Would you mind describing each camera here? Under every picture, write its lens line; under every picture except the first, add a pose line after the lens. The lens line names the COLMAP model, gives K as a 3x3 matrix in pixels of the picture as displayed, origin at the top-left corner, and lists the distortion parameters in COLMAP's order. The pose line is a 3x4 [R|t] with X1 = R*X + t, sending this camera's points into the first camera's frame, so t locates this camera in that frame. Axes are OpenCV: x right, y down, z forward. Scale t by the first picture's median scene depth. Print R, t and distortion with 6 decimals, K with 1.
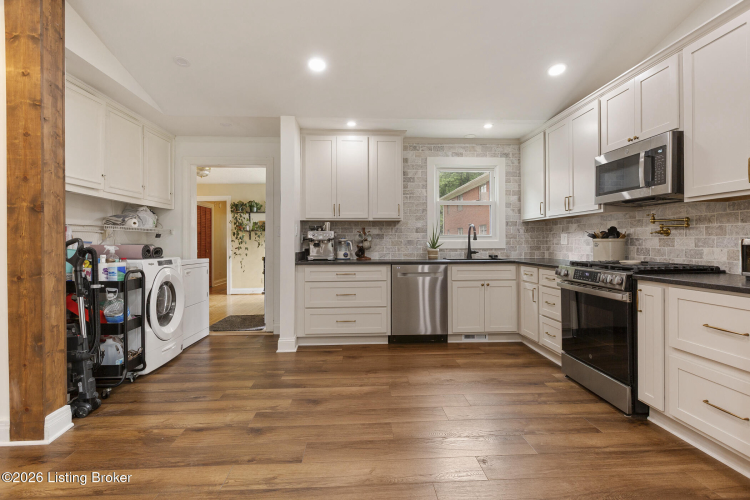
lens RADIAL K [[365.2, 0, 375.8], [0, 365.2, 245.3], [0, 0, 1]] dist [-0.002855, -0.000484]
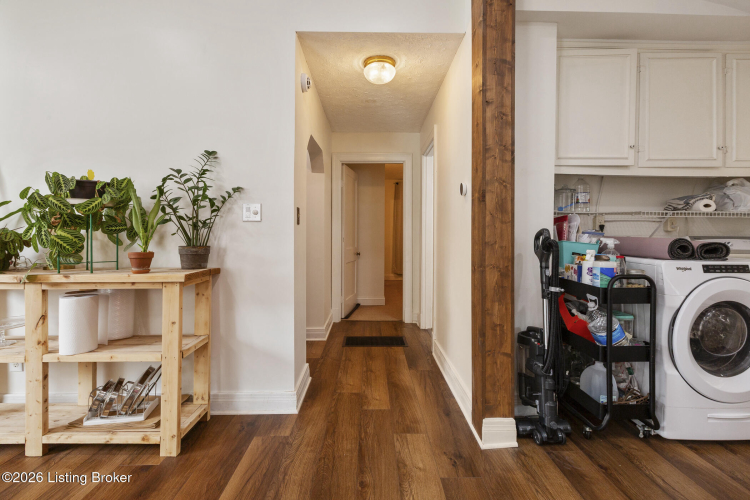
lens RADIAL K [[339.2, 0, 373.9], [0, 339.2, 235.4], [0, 0, 1]] dist [0.003501, -0.000149]
pose [[-0.033720, 0.003912, -0.999424, -0.016013], [-0.011164, 0.999928, 0.004291, -0.002342], [0.999369, 0.011302, -0.033674, 0.569917]]
